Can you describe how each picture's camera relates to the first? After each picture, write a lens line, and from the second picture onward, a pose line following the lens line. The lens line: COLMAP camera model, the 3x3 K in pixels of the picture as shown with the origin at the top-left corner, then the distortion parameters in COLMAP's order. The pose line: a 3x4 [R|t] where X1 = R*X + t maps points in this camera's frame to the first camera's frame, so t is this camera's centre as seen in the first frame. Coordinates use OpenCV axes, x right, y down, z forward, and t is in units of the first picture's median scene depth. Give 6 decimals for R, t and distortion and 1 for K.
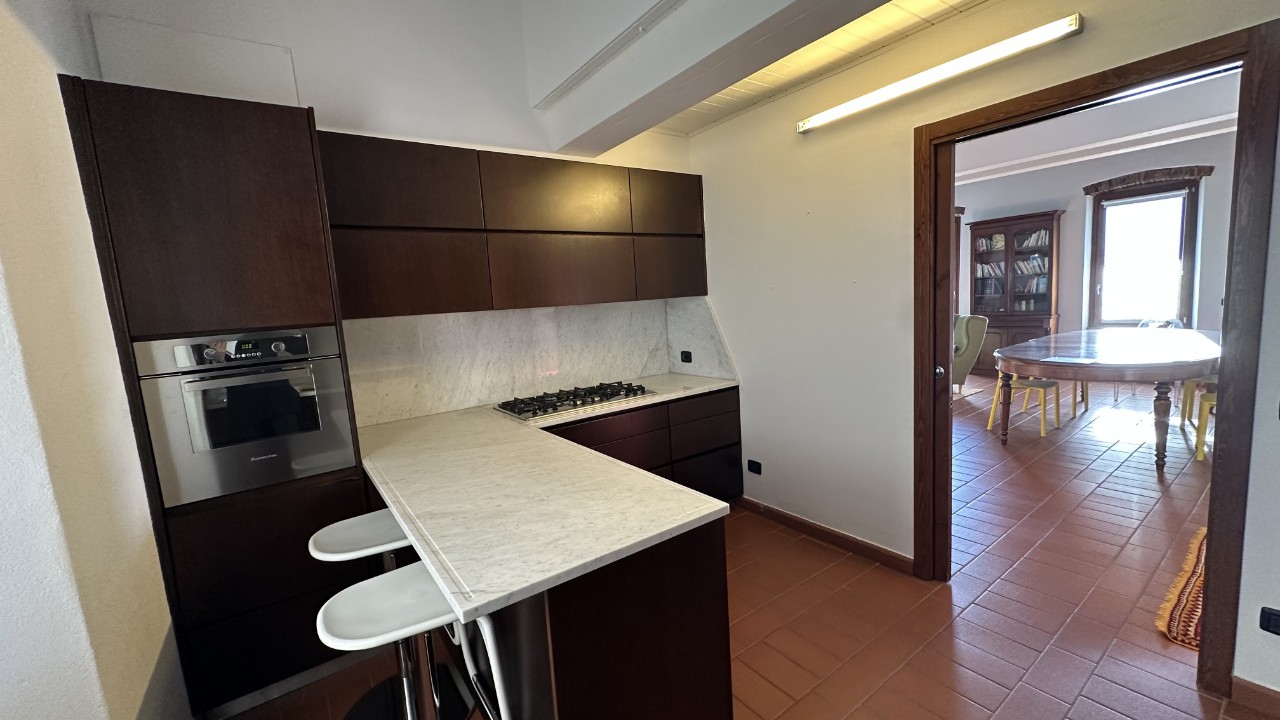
lens RADIAL K [[509.7, 0, 640.9], [0, 509.7, 359.1], [0, 0, 1]] dist [0.002217, 0.000441]
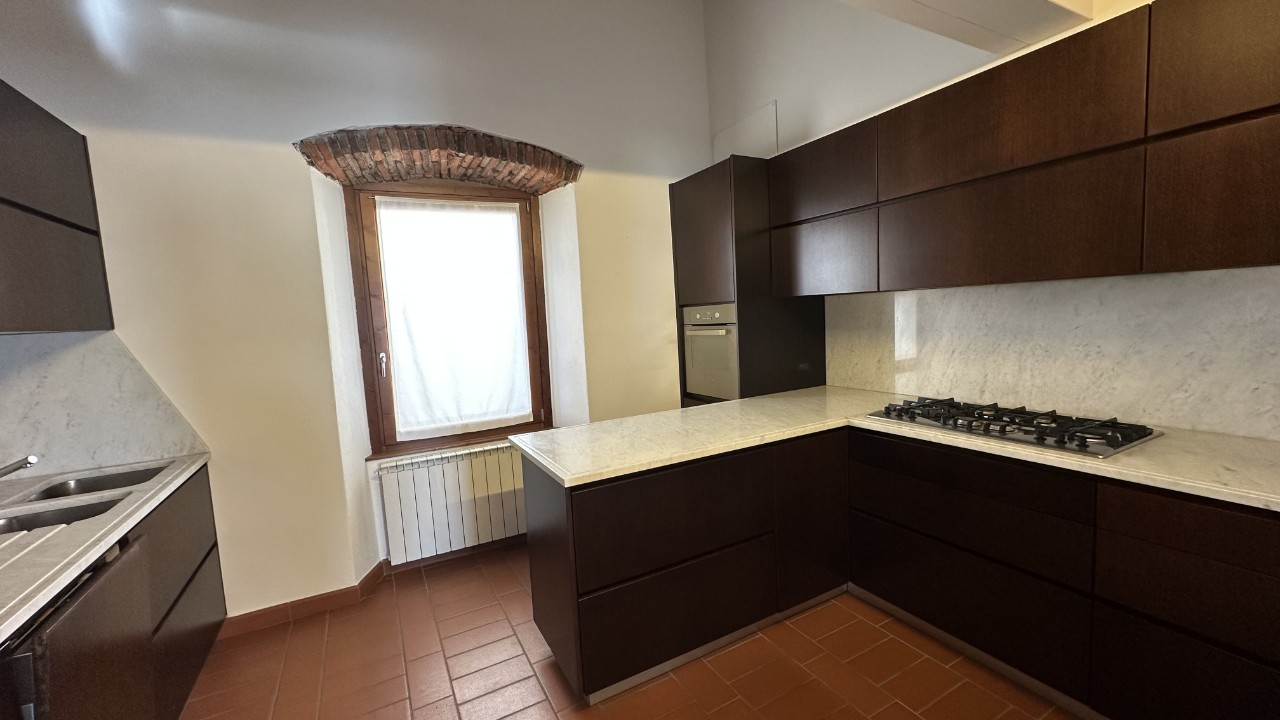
lens RADIAL K [[509.7, 0, 639.4], [0, 509.7, 355.0], [0, 0, 1]] dist [0.002217, 0.000441]
pose [[-0.122584, 0.154257, -0.980397, 0.544431], [-0.058550, 0.985002, 0.162303, -0.085582], [0.990730, 0.077298, -0.111714, 0.554043]]
